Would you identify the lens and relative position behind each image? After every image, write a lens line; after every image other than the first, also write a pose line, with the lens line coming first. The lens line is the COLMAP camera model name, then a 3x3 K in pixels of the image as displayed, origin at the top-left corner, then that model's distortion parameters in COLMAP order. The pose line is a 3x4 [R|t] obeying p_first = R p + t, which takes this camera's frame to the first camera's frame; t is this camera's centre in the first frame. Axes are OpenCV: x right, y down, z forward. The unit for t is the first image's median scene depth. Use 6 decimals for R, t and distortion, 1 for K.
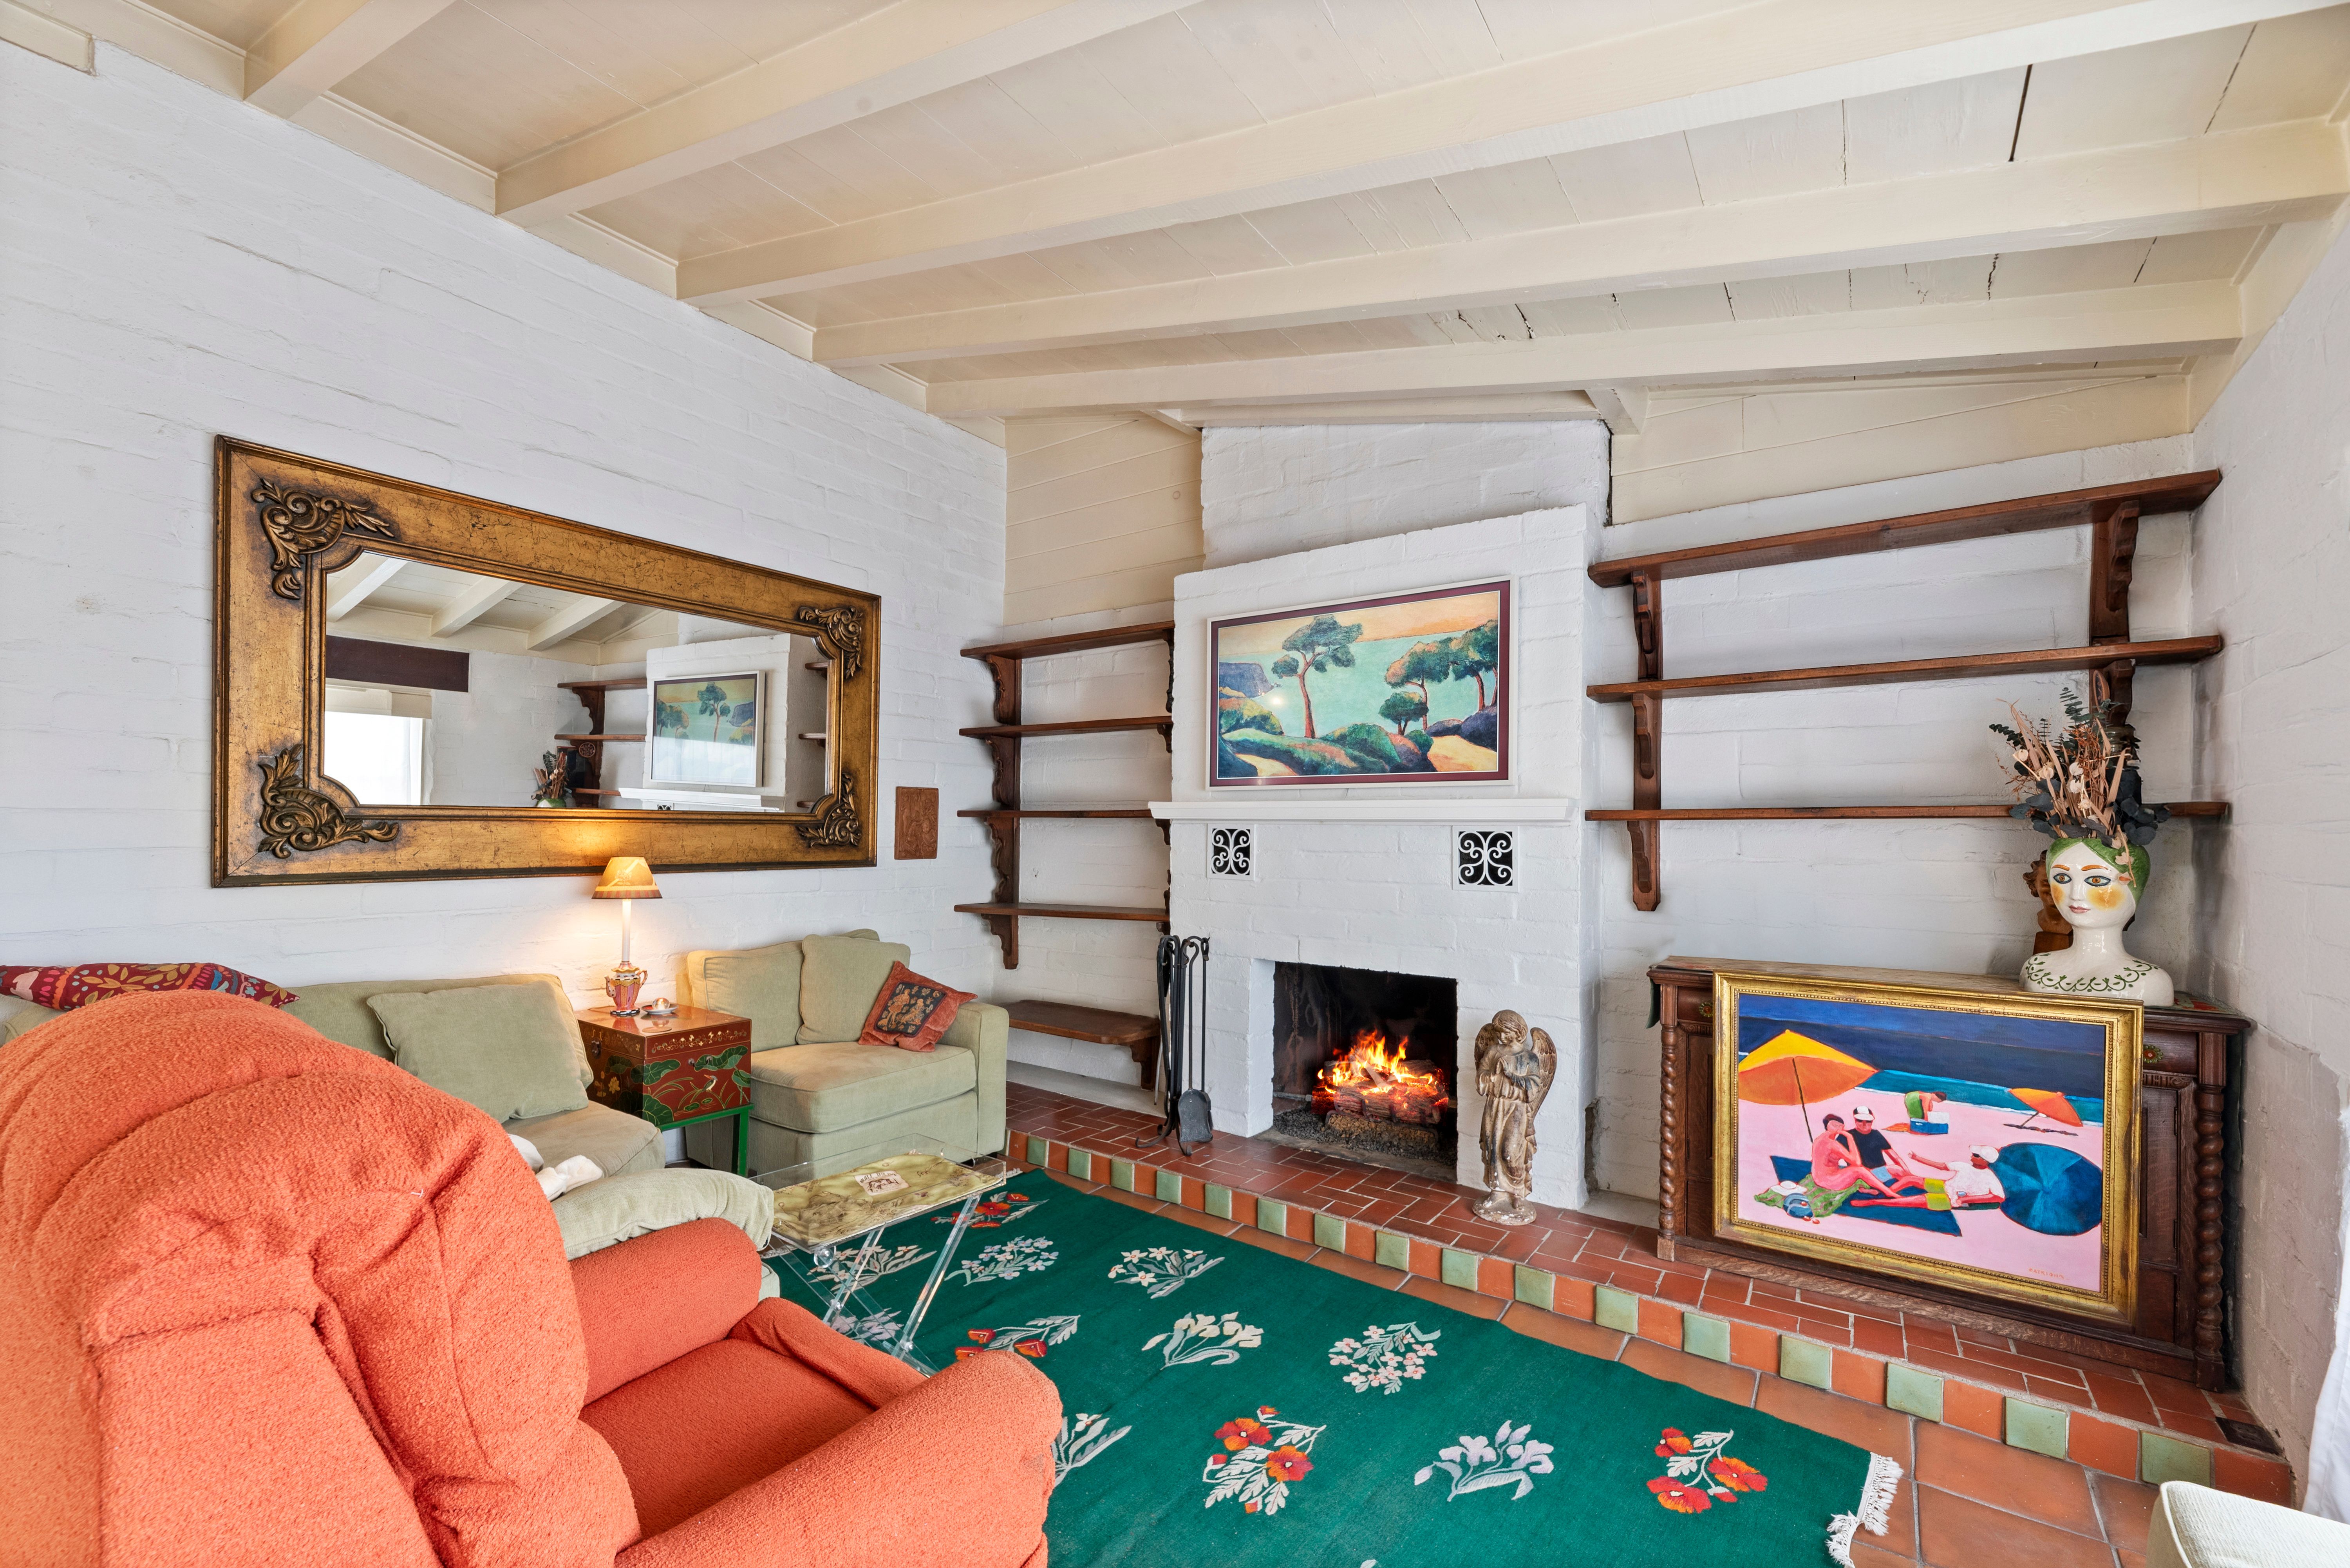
lens RADIAL K [[974.1, 0, 1171.5], [0, 974.1, 829.7], [0, 0, 1]] dist [-0.000698, 0.000069]
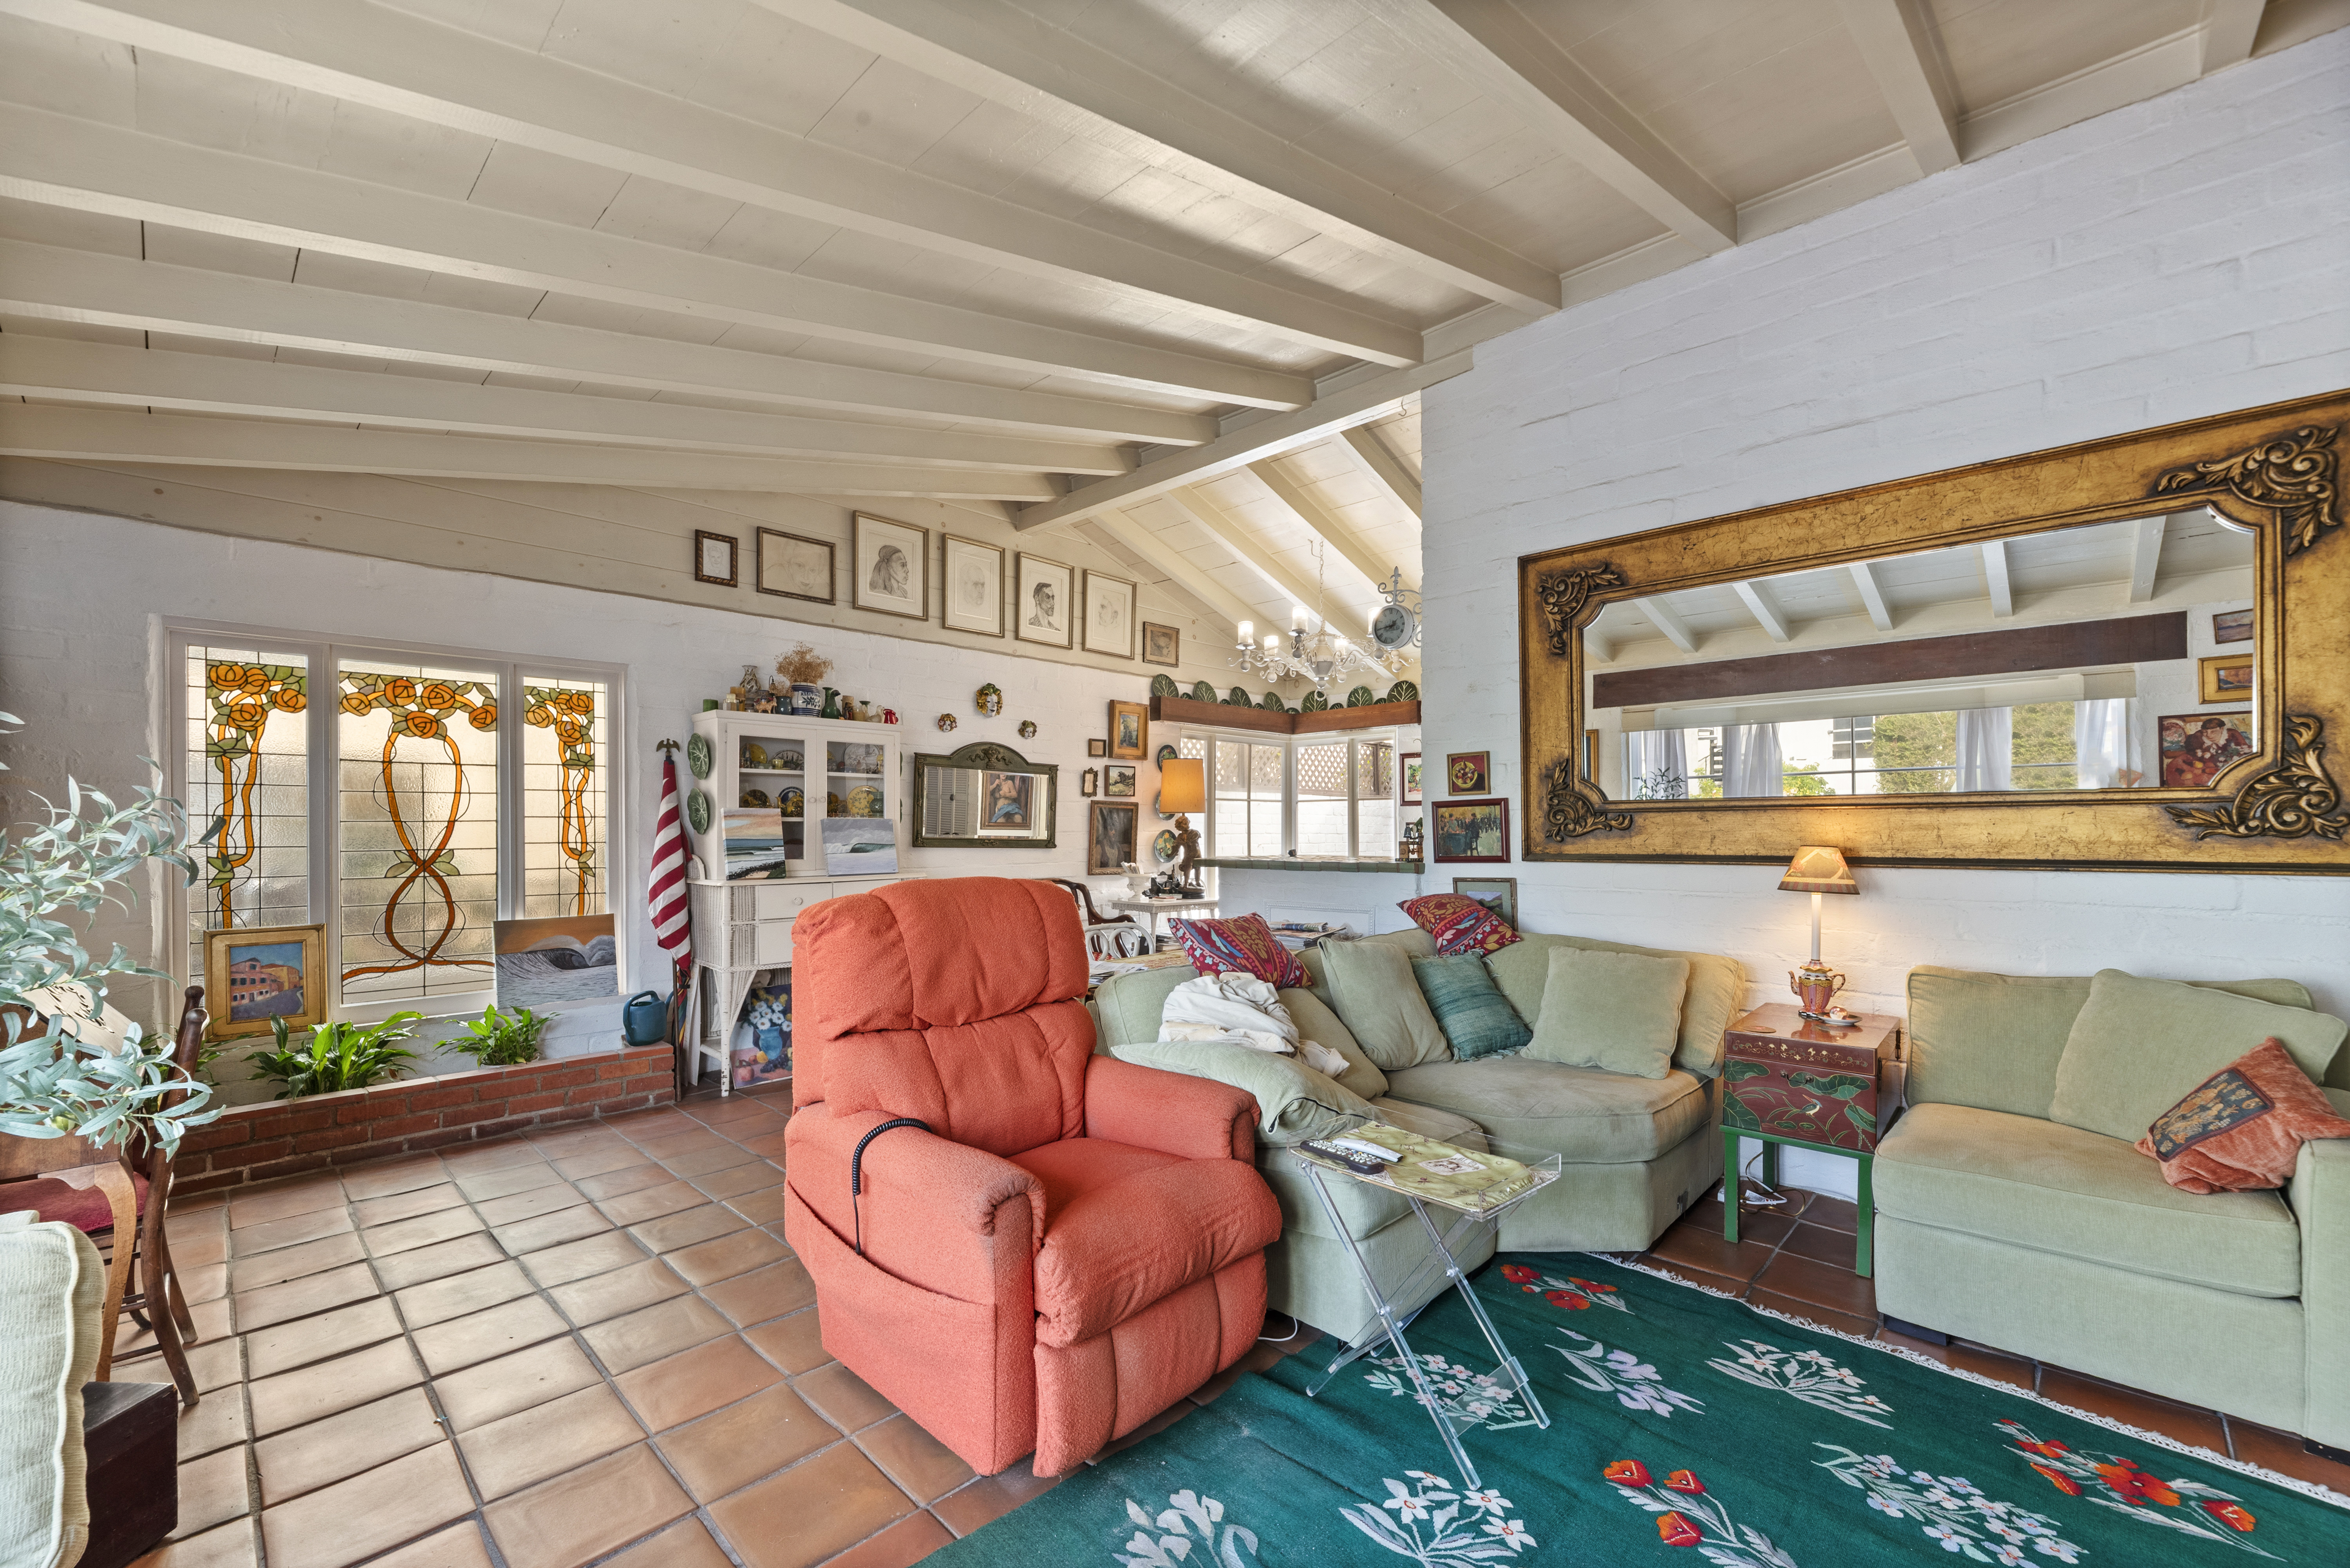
lens RADIAL K [[974.0, 0, 1160.5], [0, 974.0, 829.0], [0, 0, 1]] dist [-0.000698, 0.000069]
pose [[-0.150139, -0.009665, -0.988618, 0.502013], [0.002738, 0.999944, -0.010192, 0.021291], [0.988661, -0.004237, -0.150104, 0.595157]]
